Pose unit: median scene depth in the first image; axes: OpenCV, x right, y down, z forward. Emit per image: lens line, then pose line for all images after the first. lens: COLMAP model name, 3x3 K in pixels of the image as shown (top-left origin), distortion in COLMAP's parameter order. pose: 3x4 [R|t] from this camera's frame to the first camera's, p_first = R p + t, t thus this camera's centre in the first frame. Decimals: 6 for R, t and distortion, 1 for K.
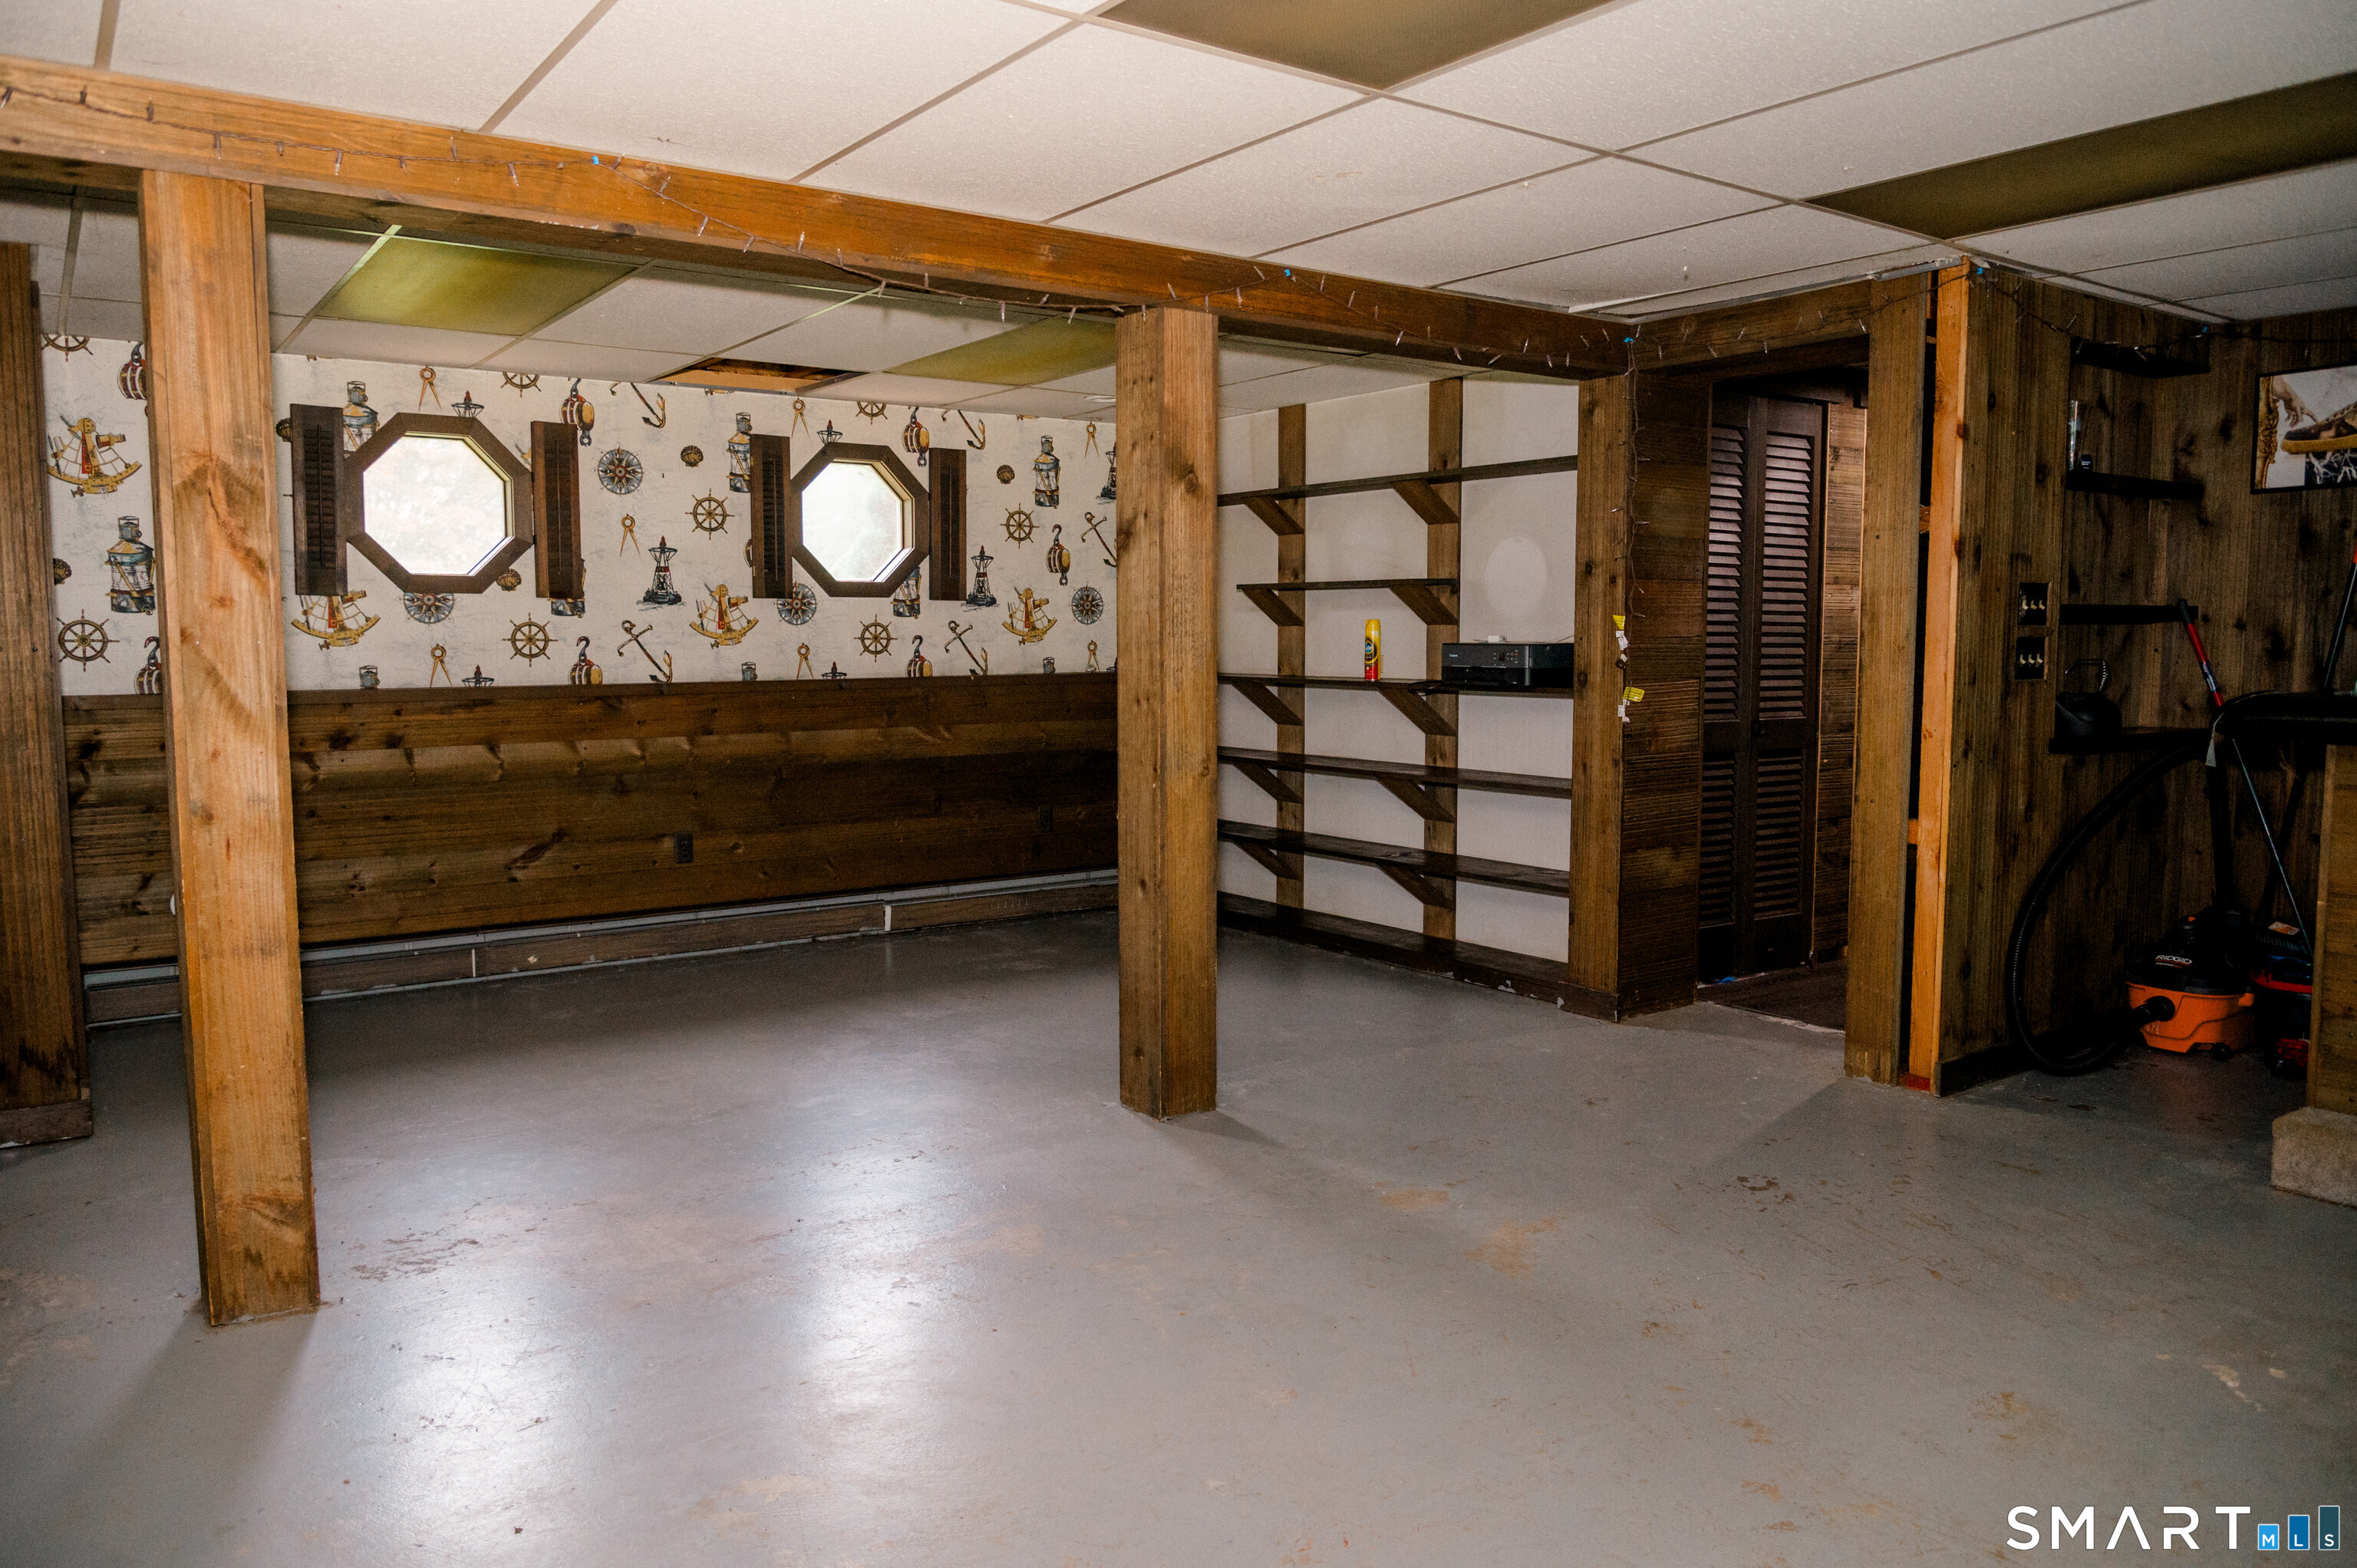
lens RADIAL K [[1625.0, 0, 1178.5], [0, 1625.0, 784.0], [0, 0, 1]] dist [0.045639, 0.000062]
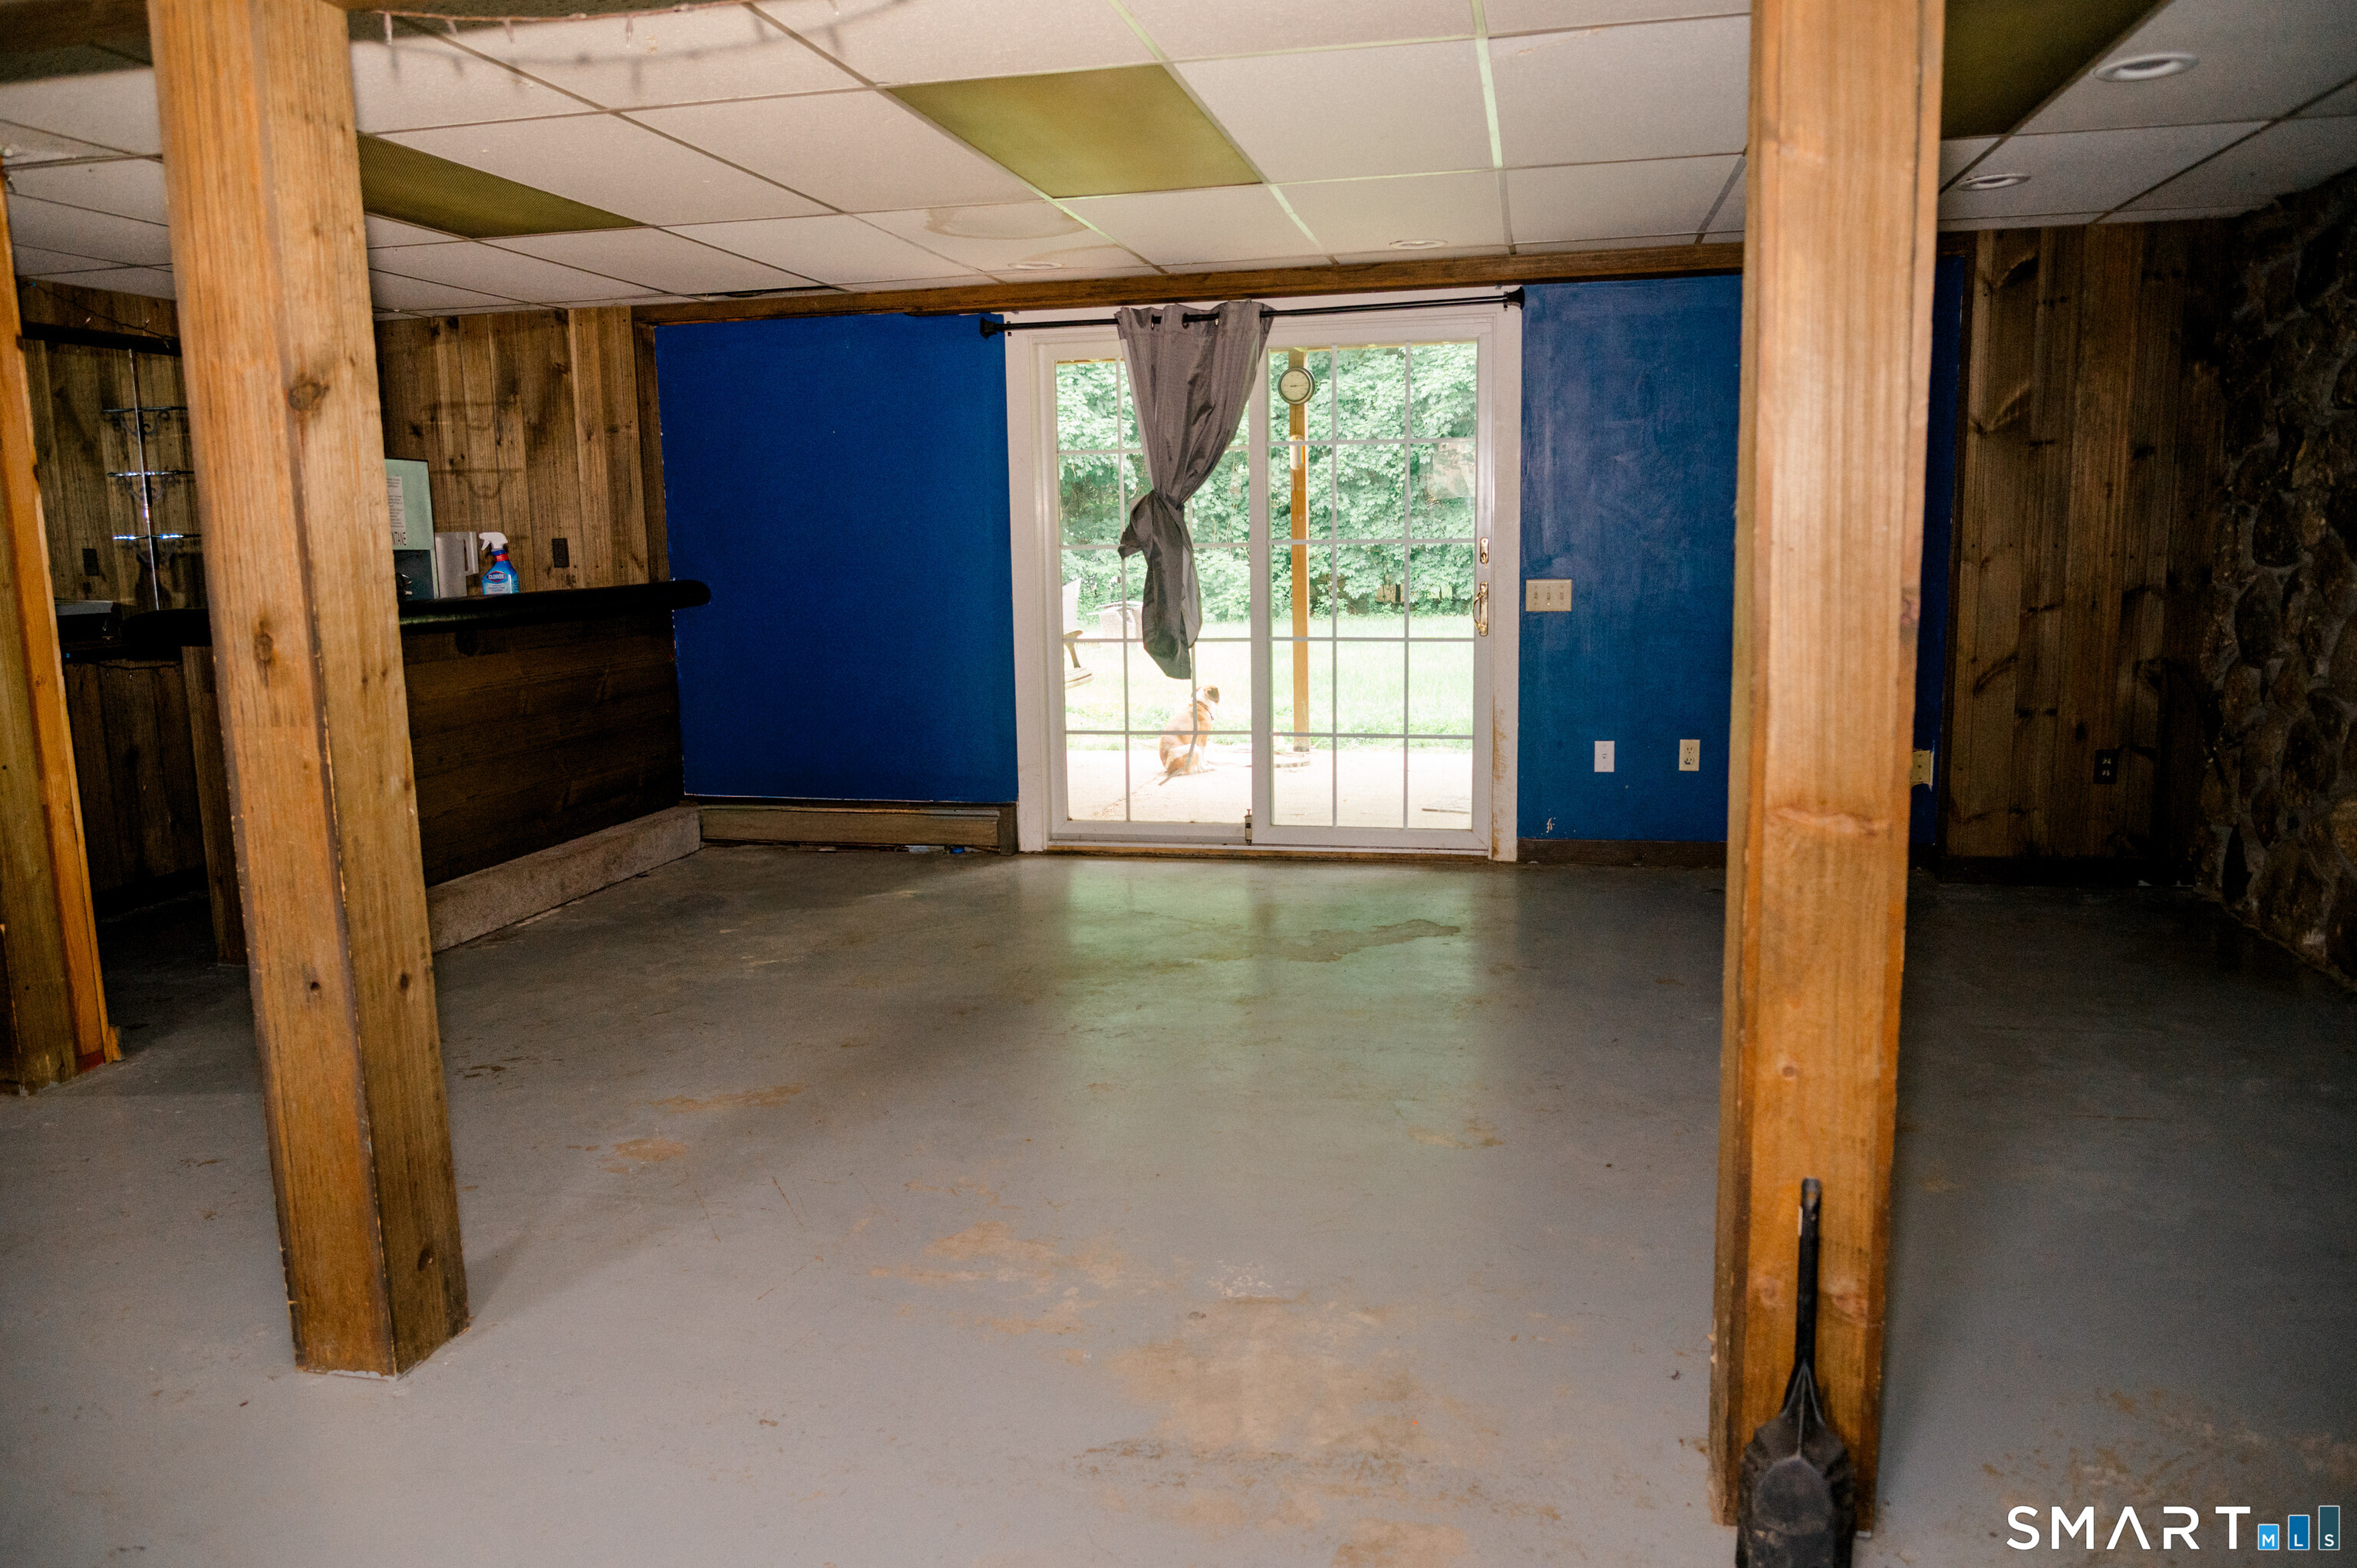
lens RADIAL K [[1698.5, 0, 1178.5], [0, 1698.5, 784.0], [0, 0, 1]] dist [-0.010501, -0.003489]
pose [[-0.654217, -0.096476, 0.750128, -0.515433], [0.093964, 0.973778, 0.207190, -0.086081], [-0.750447, 0.206033, -0.627997, 0.888970]]
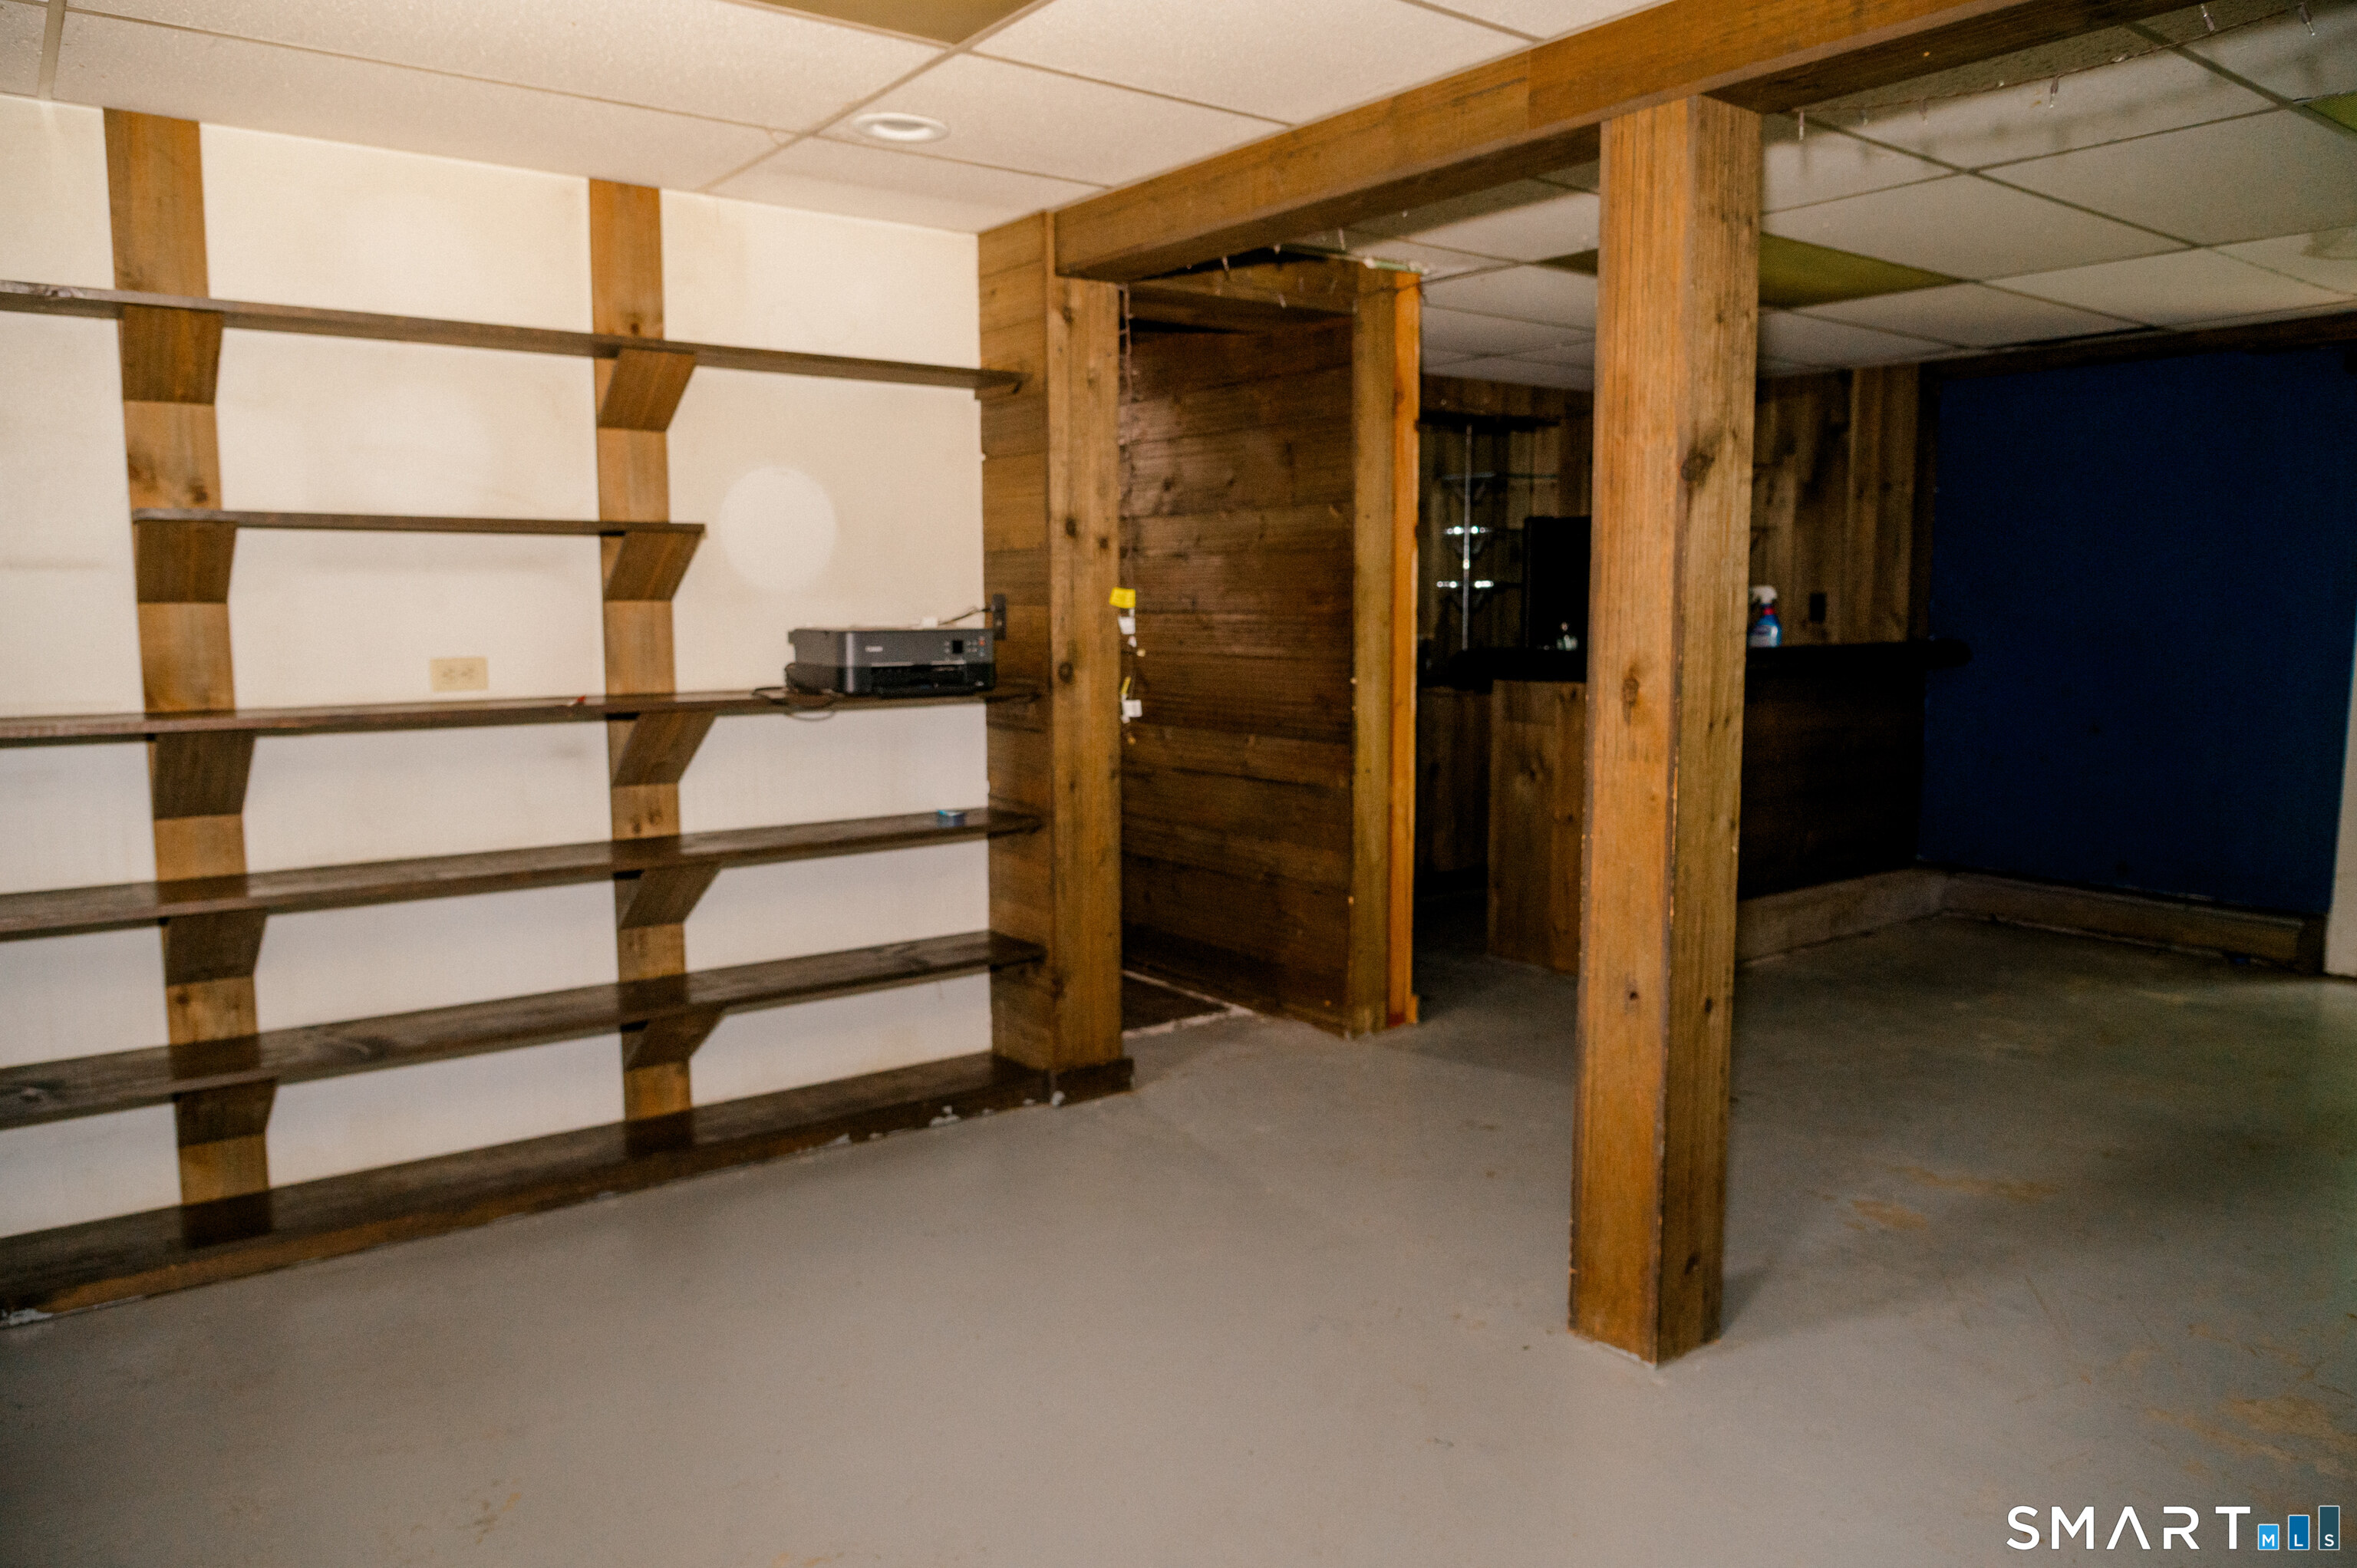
lens RADIAL K [[1661.1, 0, 1141.1], [0, 1661.1, 782.5], [0, 0, 1]] dist [-0.008268, 0.003411]
pose [[-0.013599, -0.111097, 0.993717, -0.510887], [0.094446, 0.989223, 0.111887, -0.093225], [-0.995437, 0.095374, -0.002959, 0.931445]]
